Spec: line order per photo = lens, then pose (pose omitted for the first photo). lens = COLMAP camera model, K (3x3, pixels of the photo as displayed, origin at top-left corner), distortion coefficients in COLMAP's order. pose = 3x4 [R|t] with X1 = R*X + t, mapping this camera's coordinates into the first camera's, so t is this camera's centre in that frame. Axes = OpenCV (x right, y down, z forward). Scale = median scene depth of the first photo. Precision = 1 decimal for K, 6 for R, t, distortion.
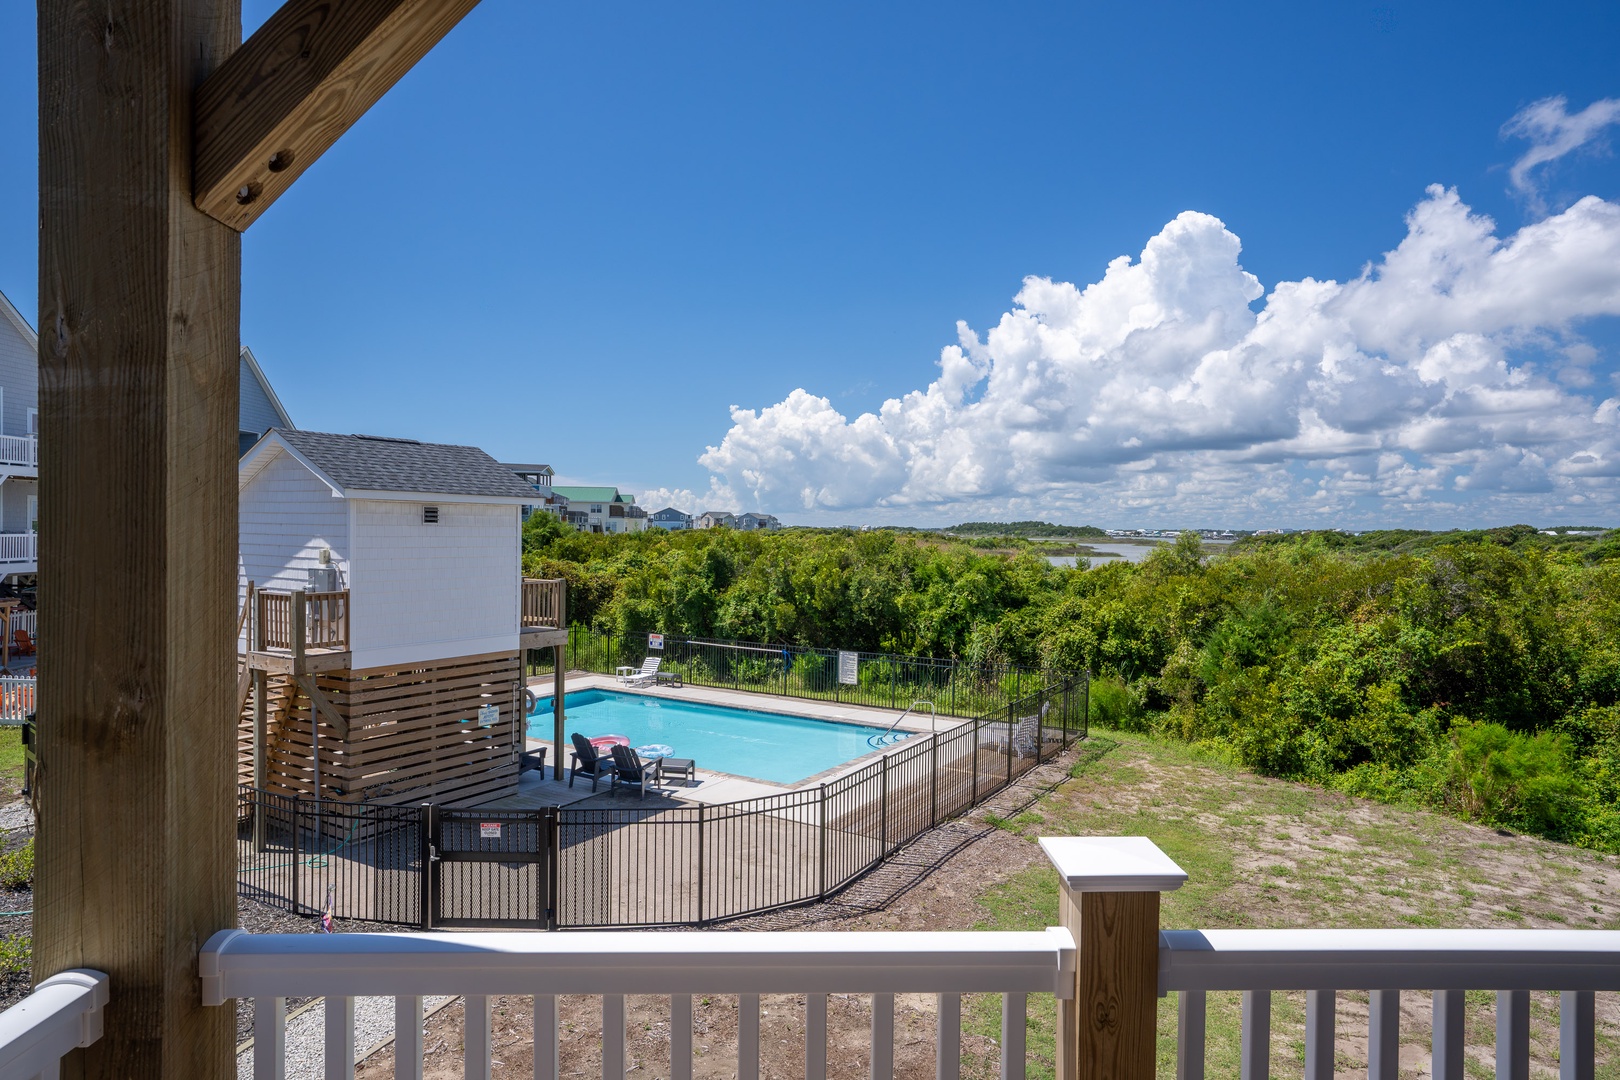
lens RADIAL K [[975.7, 0, 804.2], [0, 975.7, 545.3], [0, 0, 1]] dist [-0.034576, 0.030564]
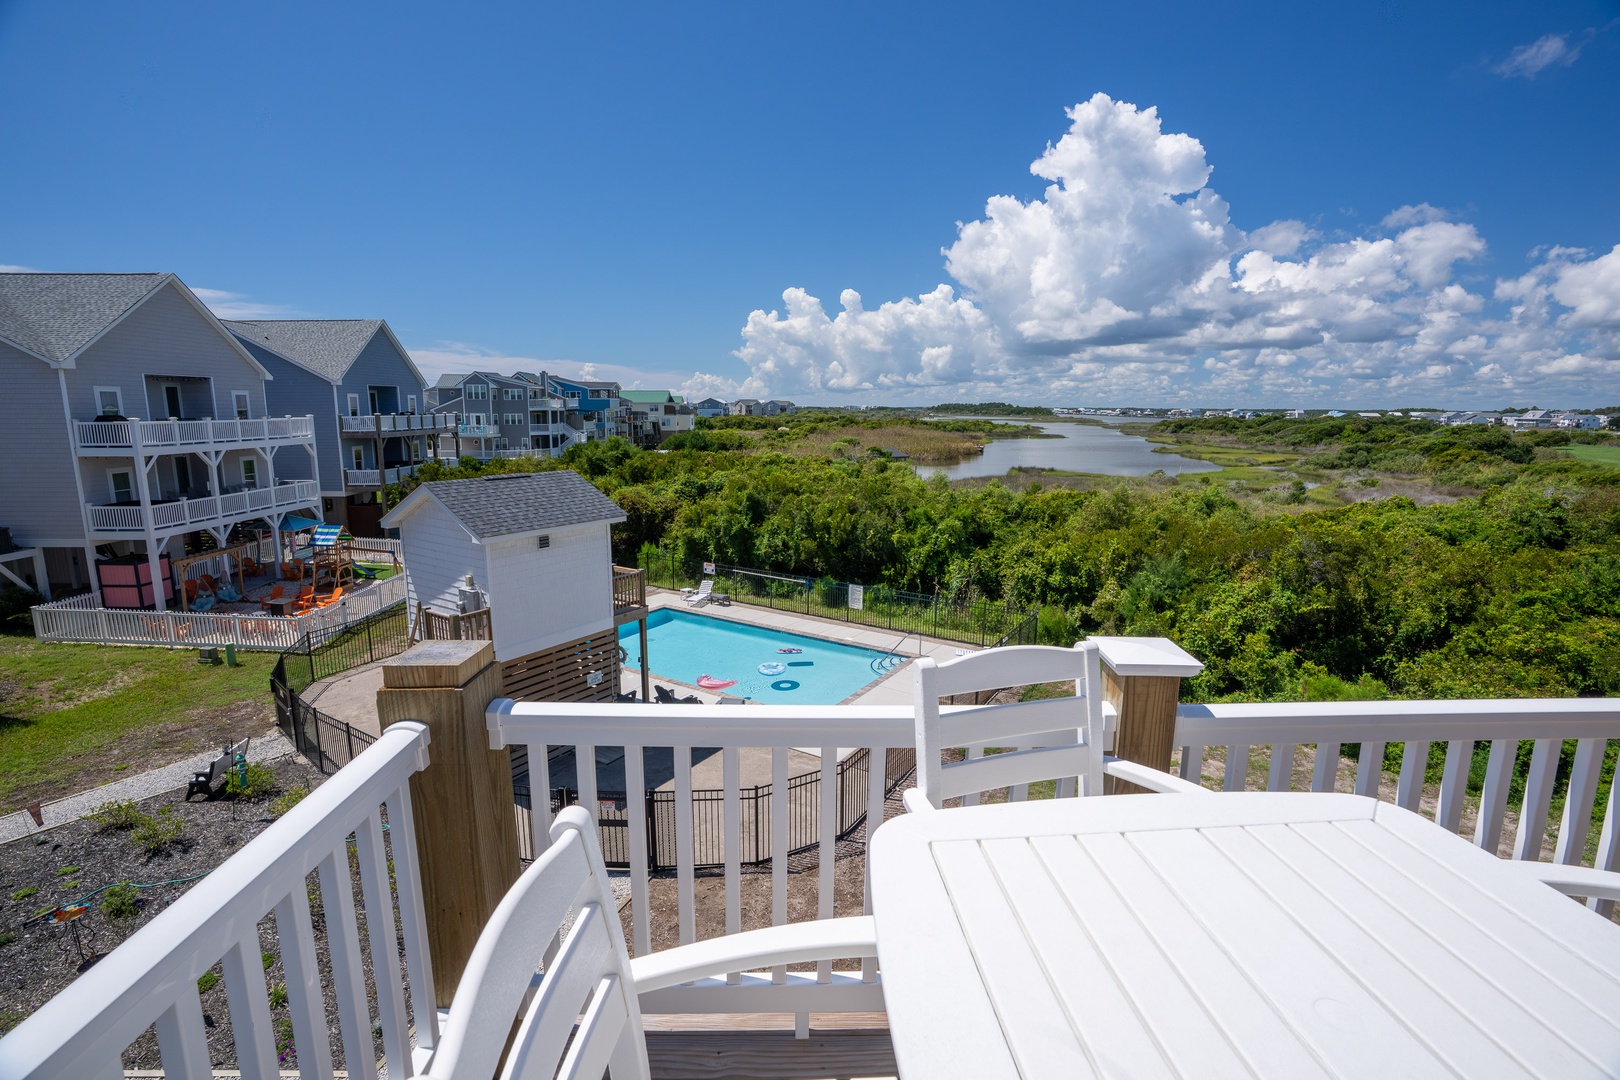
lens RADIAL K [[755.4, 0, 801.5], [0, 755.4, 527.1], [0, 0, 1]] dist [-0.062893, 0.017799]
pose [[0.999838, -0.002431, -0.017835, -0.010456], [0.005043, 0.988986, 0.147923, -0.123501], [0.017279, -0.147989, 0.988838, -0.000517]]
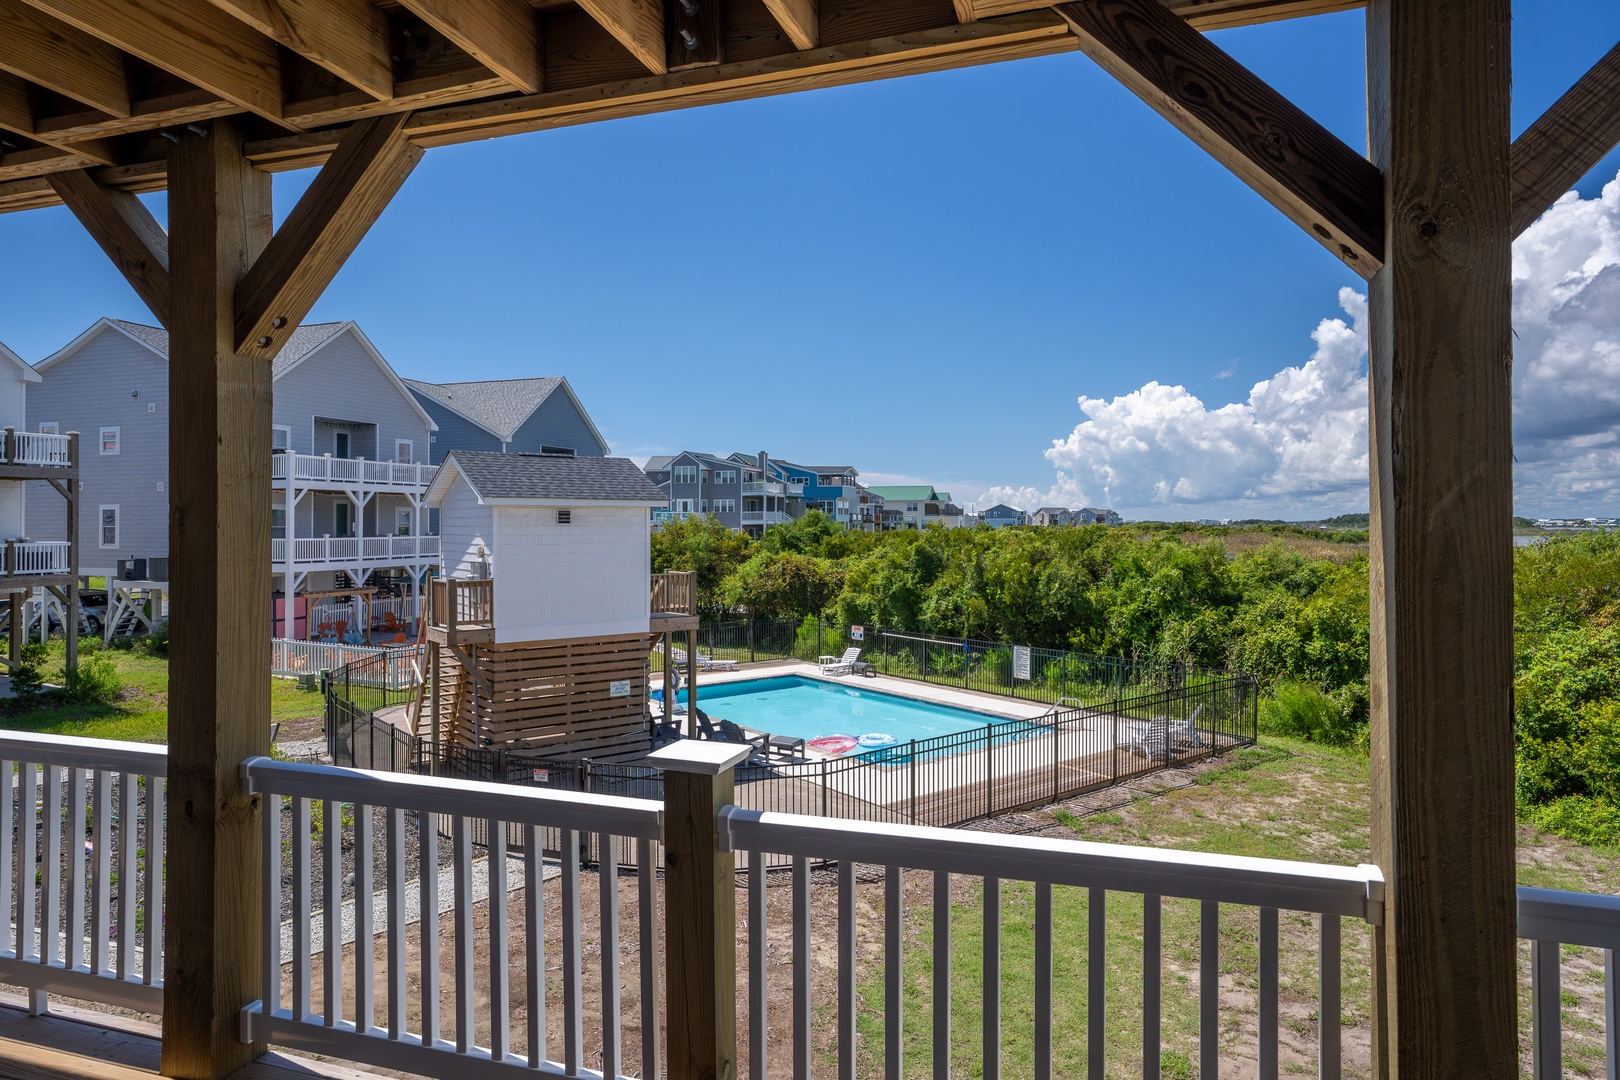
lens RADIAL K [[975.7, 0, 812.3], [0, 975.7, 508.9], [0, 0, 1]] dist [-0.034576, 0.030564]
pose [[0.937600, -0.018982, -0.347197, 0.198281], [0.007070, 0.999343, -0.035544, 0.002199], [0.347644, 0.030871, 0.937118, -0.015671]]
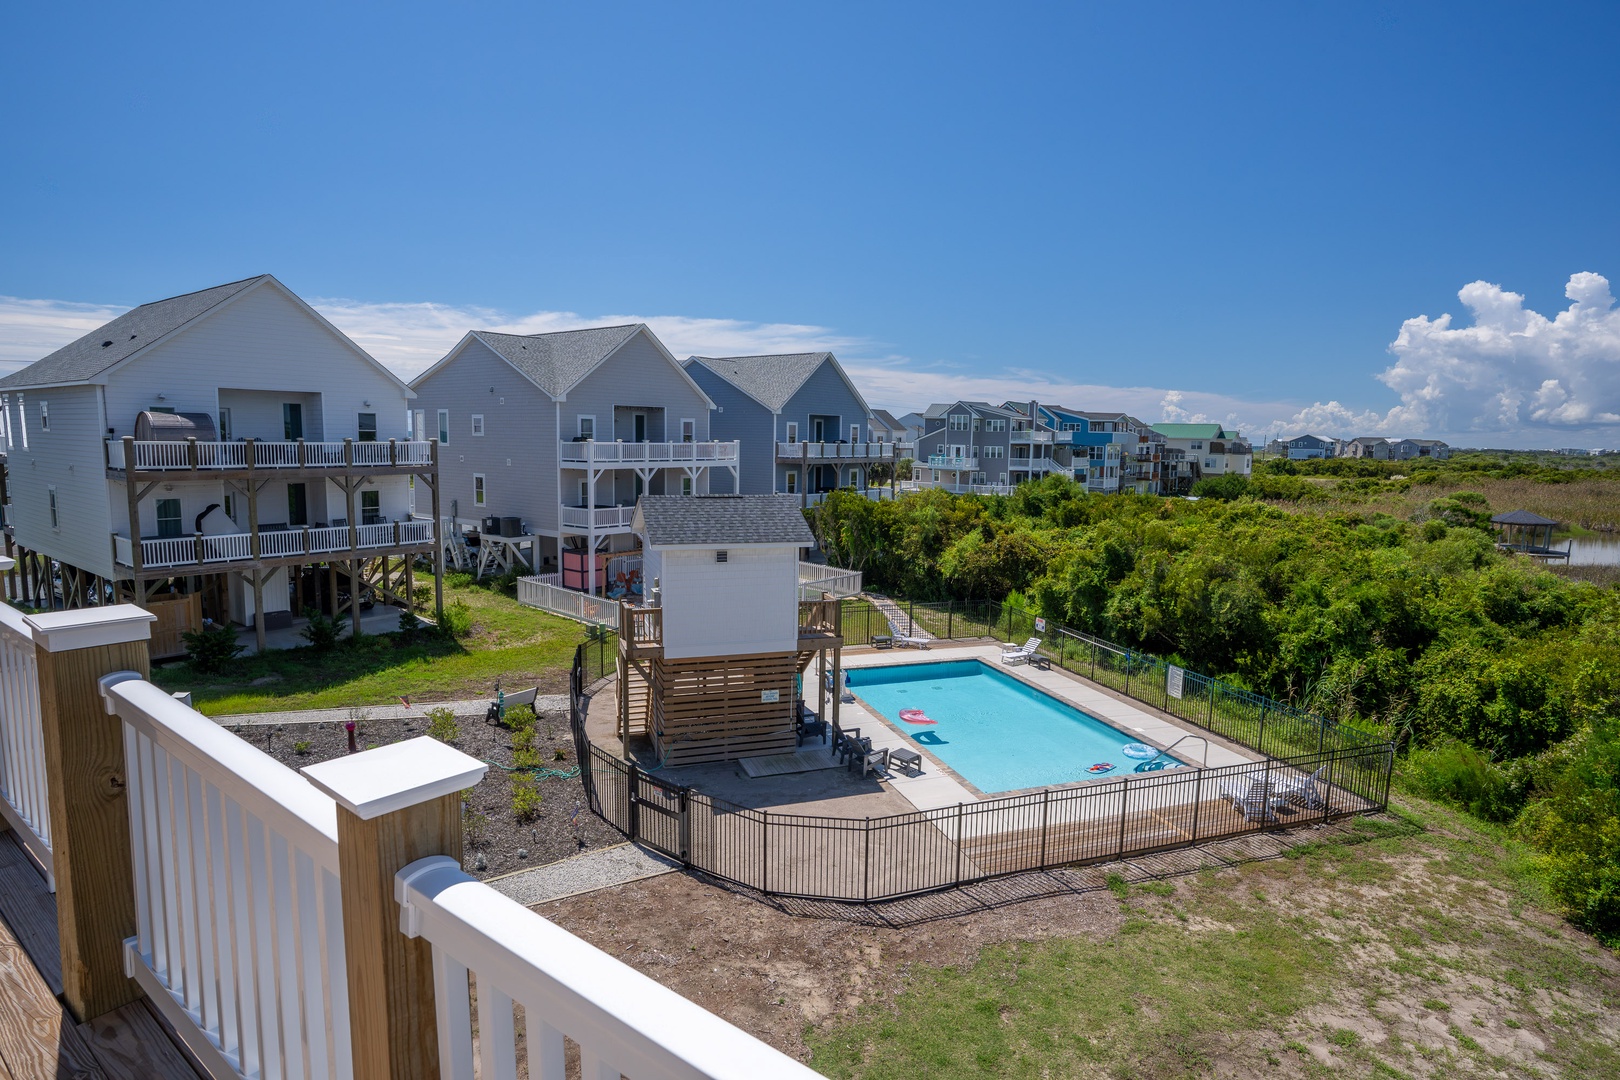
lens RADIAL K [[891.2, 0, 826.8], [0, 891.2, 514.5], [0, 0, 1]] dist [-0.044908, 0.028807]
pose [[0.775130, 0.059781, -0.628968, 0.348252], [-0.016390, 0.997081, 0.074571, -0.119975], [0.631590, -0.047493, 0.773847, 0.045149]]
